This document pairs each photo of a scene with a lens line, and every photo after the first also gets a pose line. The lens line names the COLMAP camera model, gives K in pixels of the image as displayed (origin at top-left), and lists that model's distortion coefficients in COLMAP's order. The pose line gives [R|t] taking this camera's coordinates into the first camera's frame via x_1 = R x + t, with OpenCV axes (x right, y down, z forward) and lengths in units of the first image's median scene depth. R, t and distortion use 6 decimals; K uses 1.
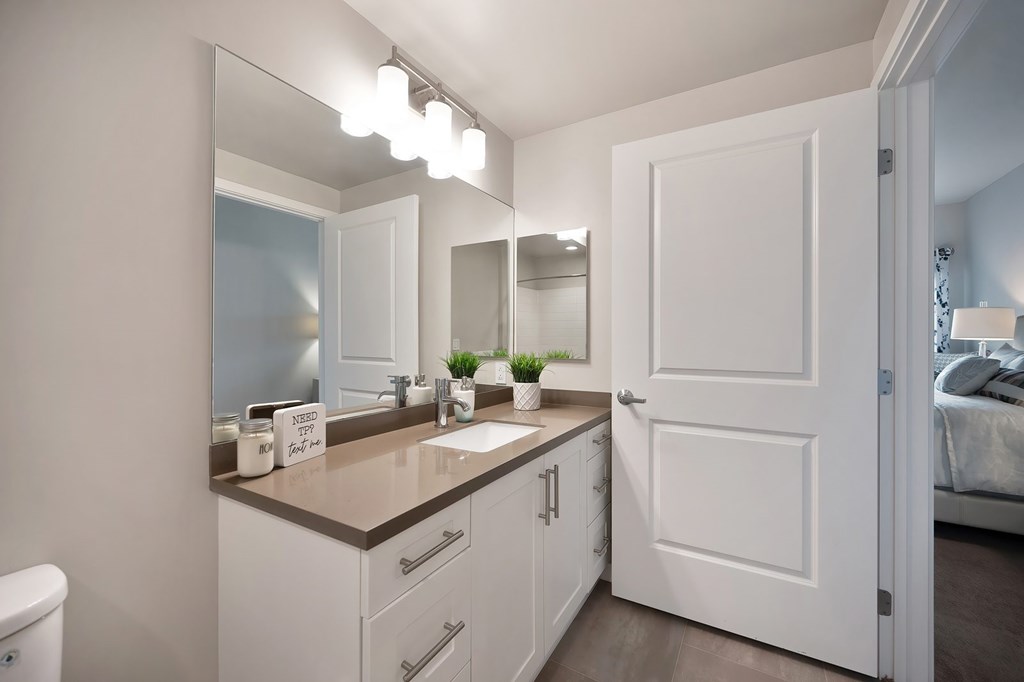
lens RADIAL K [[404.3, 0, 510.8], [0, 404.3, 336.0], [0, 0, 1]] dist [-0.001451, 0.000012]
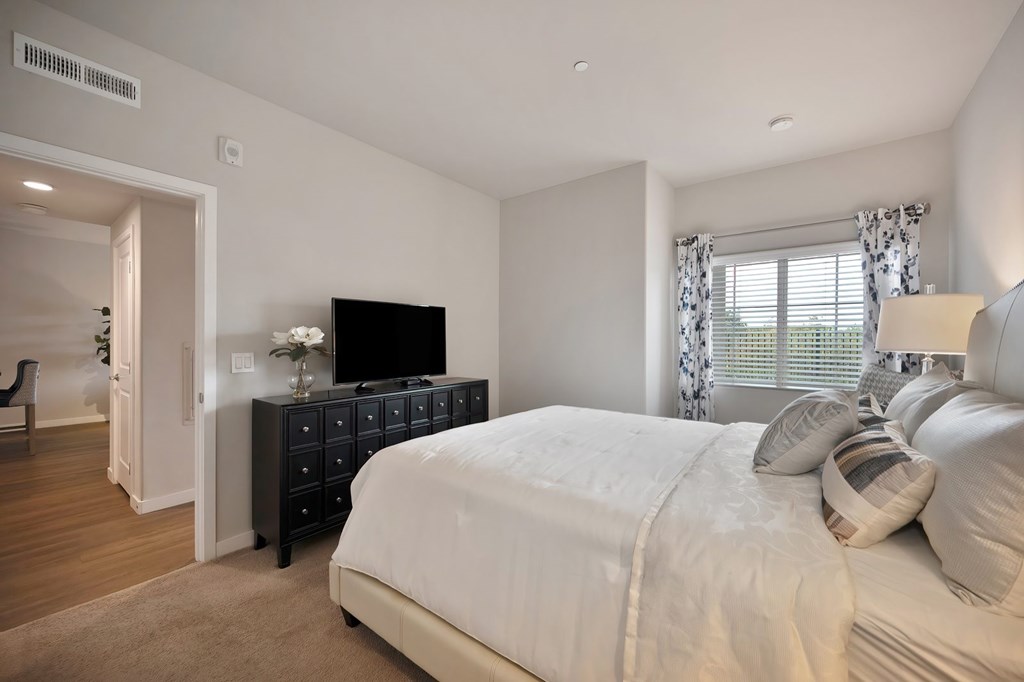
lens RADIAL K [[404.3, 0, 510.5], [0, 404.3, 345.8], [0, 0, 1]] dist [-0.001451, 0.000012]
pose [[0.993616, 0.004979, -0.112705, 0.526568], [-0.003737, 0.999930, 0.011223, -0.003197], [0.112753, -0.010730, 0.993565, 0.306073]]
